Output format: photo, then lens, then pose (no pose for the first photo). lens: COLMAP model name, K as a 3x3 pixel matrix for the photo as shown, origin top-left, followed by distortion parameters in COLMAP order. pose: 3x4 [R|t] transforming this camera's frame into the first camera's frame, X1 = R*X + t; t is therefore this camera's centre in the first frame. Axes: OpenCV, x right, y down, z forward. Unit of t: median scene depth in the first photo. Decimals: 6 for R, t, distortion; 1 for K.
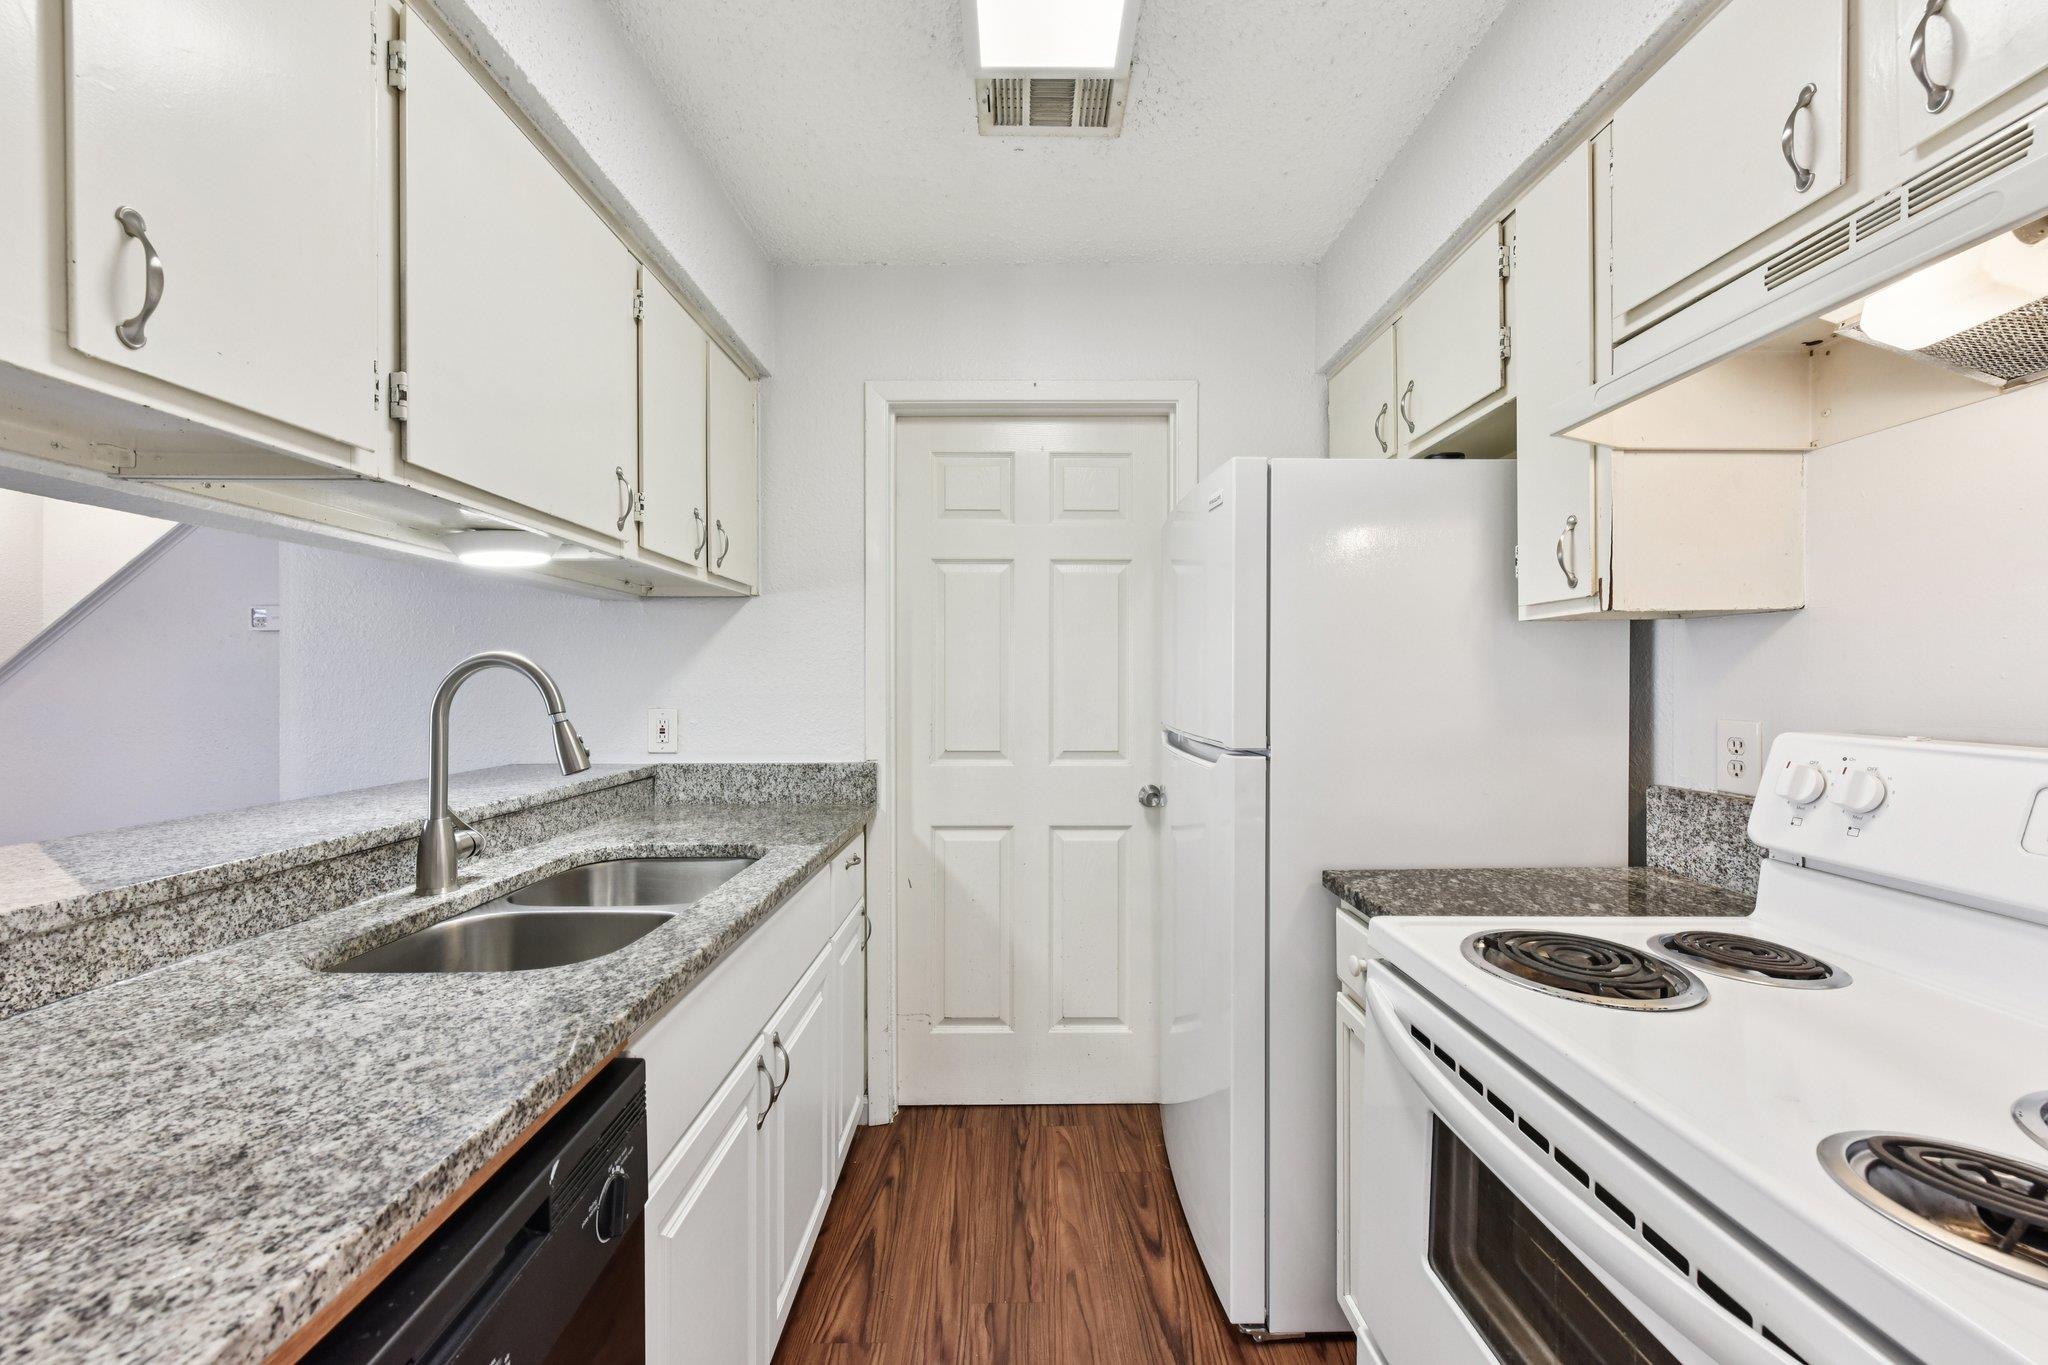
lens RADIAL K [[809.9, 0, 1018.5], [0, 809.9, 686.8], [0, 0, 1]] dist [0.006248, -0.002866]
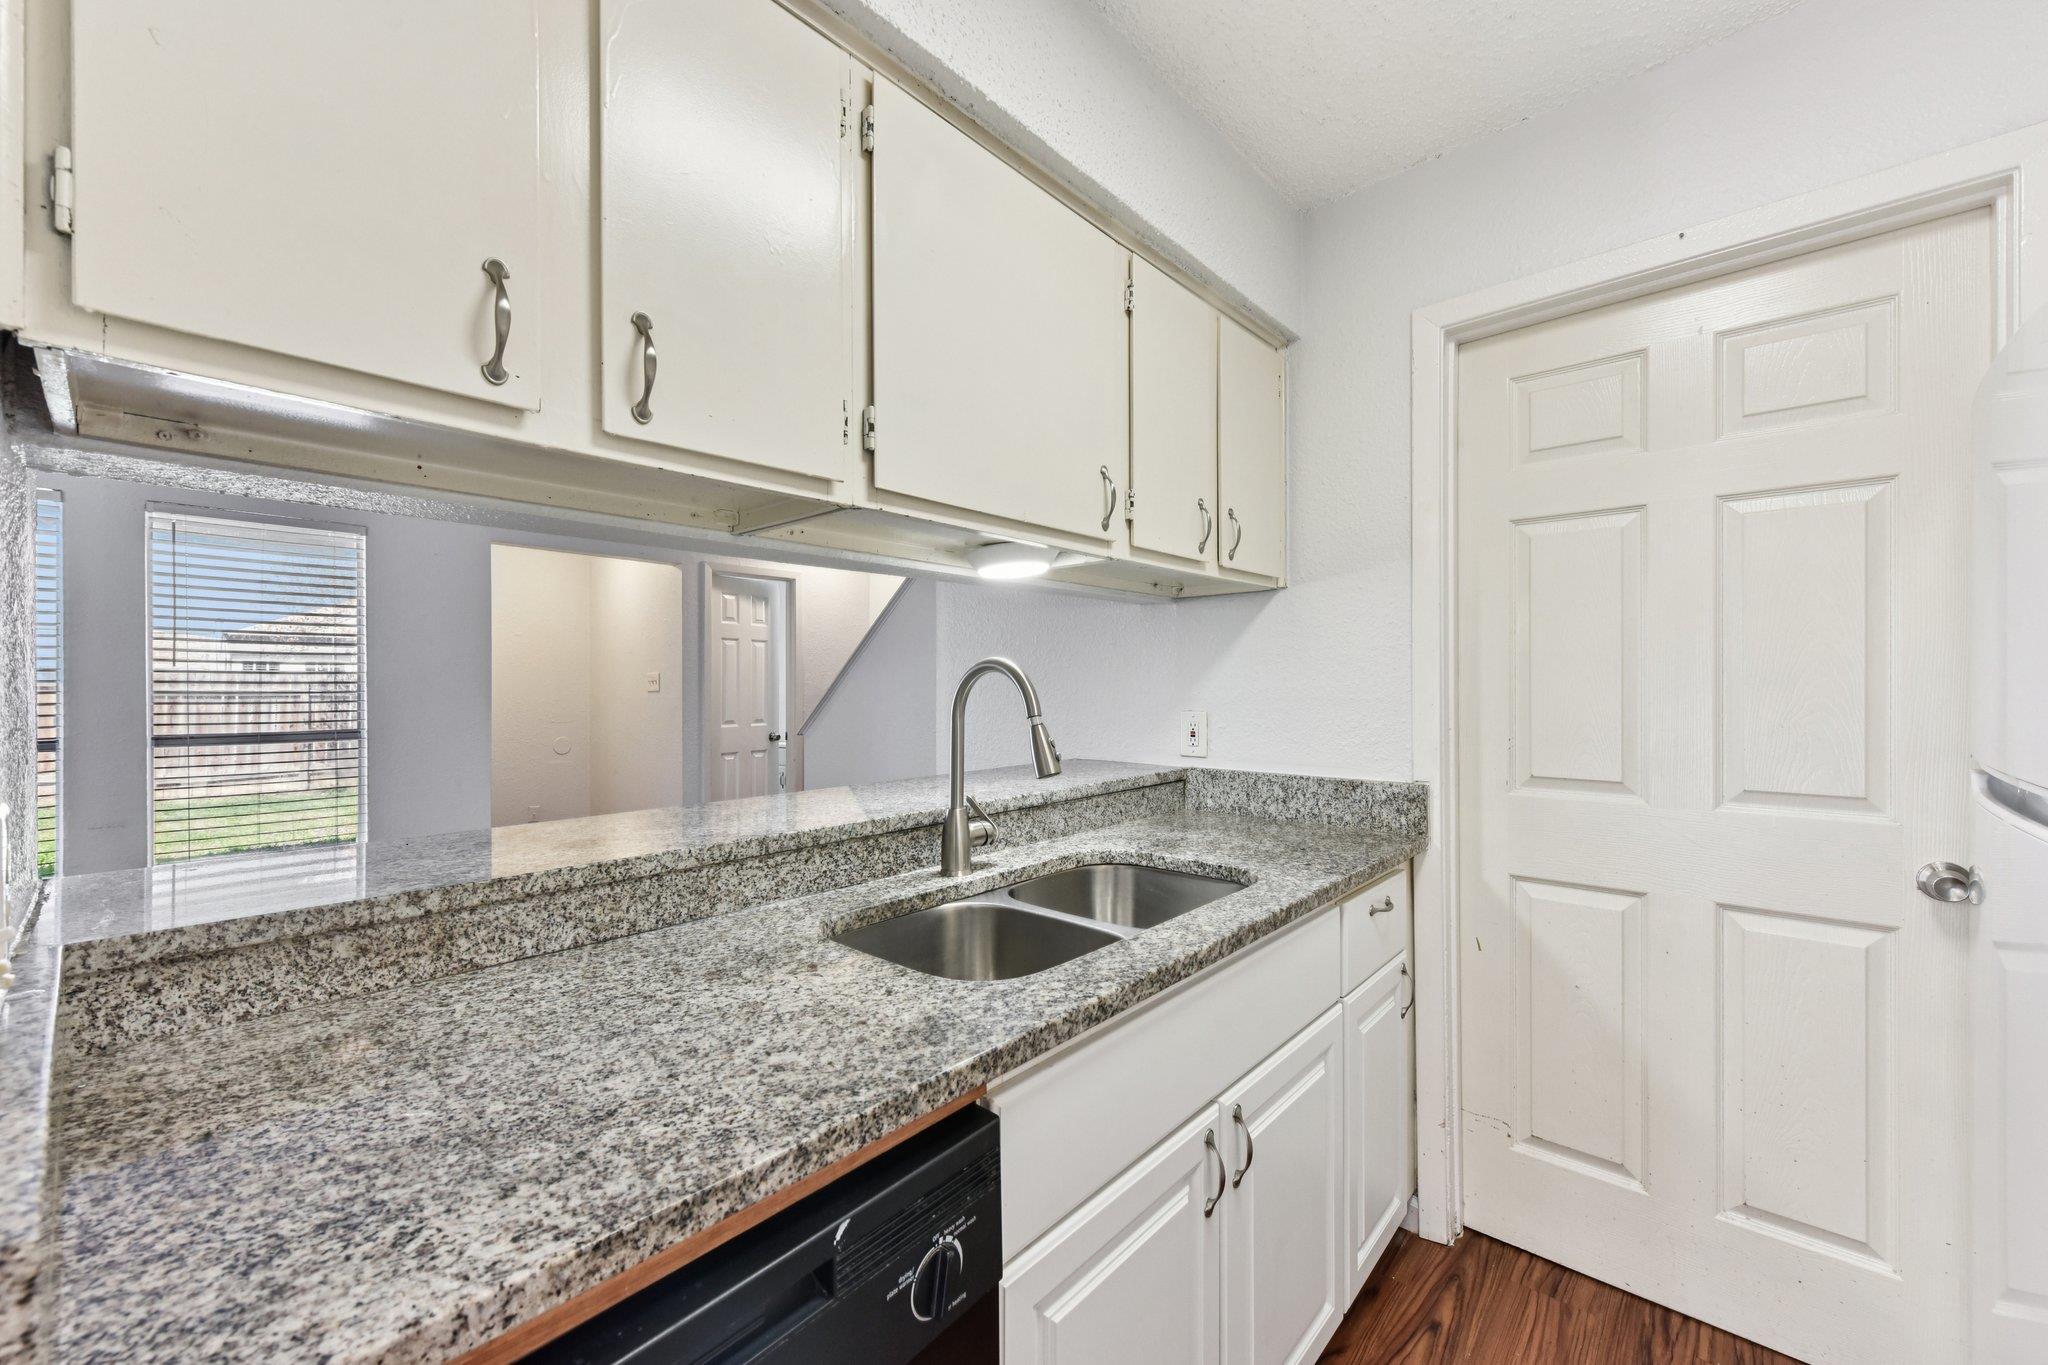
lens RADIAL K [[809.9, 0, 1014.8], [0, 809.9, 686.1], [0, 0, 1]] dist [0.006248, -0.002866]
pose [[0.747201, -0.001031, -0.664598, 0.083566], [0.000340, 0.999999, -0.001168, -0.004435], [0.664598, 0.000647, 0.747201, 0.216546]]
